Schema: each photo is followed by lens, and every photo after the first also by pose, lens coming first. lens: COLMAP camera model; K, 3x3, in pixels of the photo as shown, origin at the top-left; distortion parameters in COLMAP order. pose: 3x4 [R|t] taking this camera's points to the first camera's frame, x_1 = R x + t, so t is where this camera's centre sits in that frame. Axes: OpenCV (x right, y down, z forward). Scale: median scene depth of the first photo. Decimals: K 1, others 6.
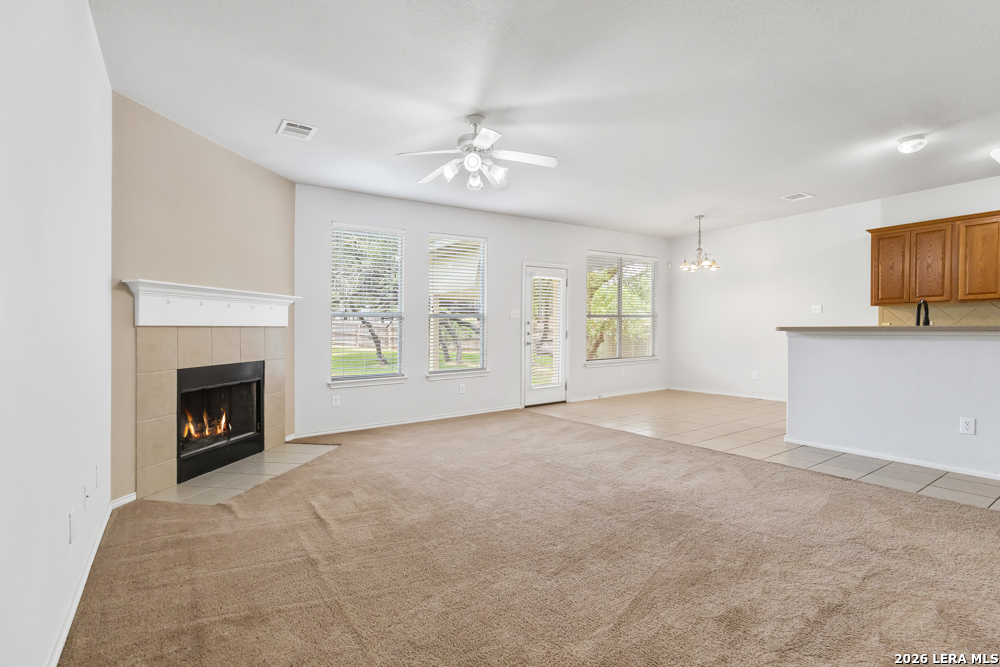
lens RADIAL K [[467.9, 0, 484.9], [0, 467.9, 346.9], [0, 0, 1]] dist [0.005805, 0.001766]
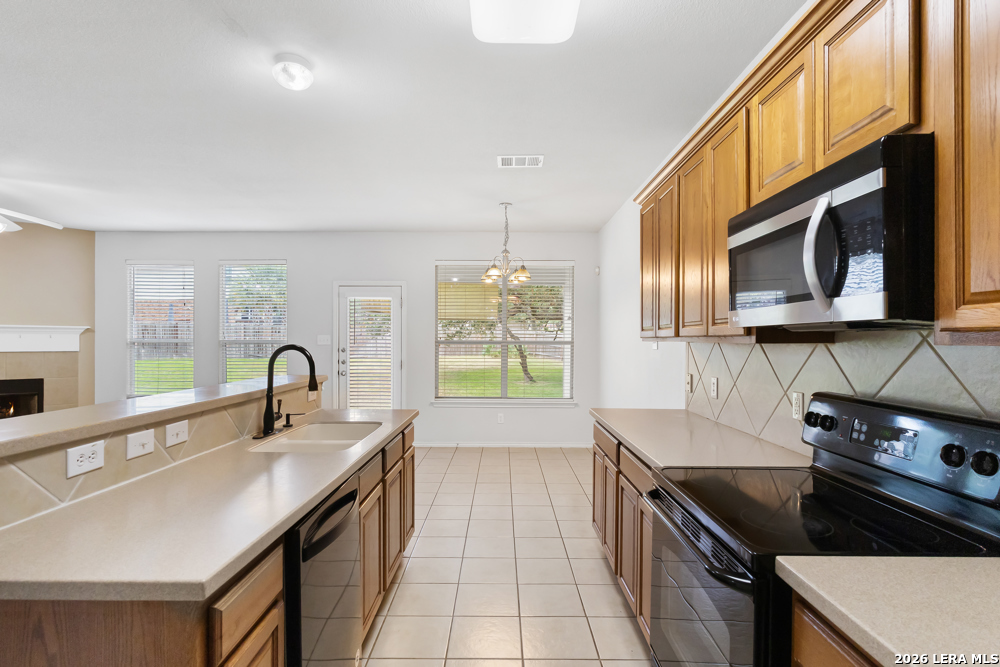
lens RADIAL K [[506.9, 0, 499.5], [0, 506.9, 336.5], [0, 0, 1]] dist [-0.001171, 0.000807]
pose [[0.819922, 0.007129, -0.572431, 0.886061], [-0.036950, 0.998496, -0.040490, -0.049303], [0.571281, 0.054350, 0.818953, 0.379192]]
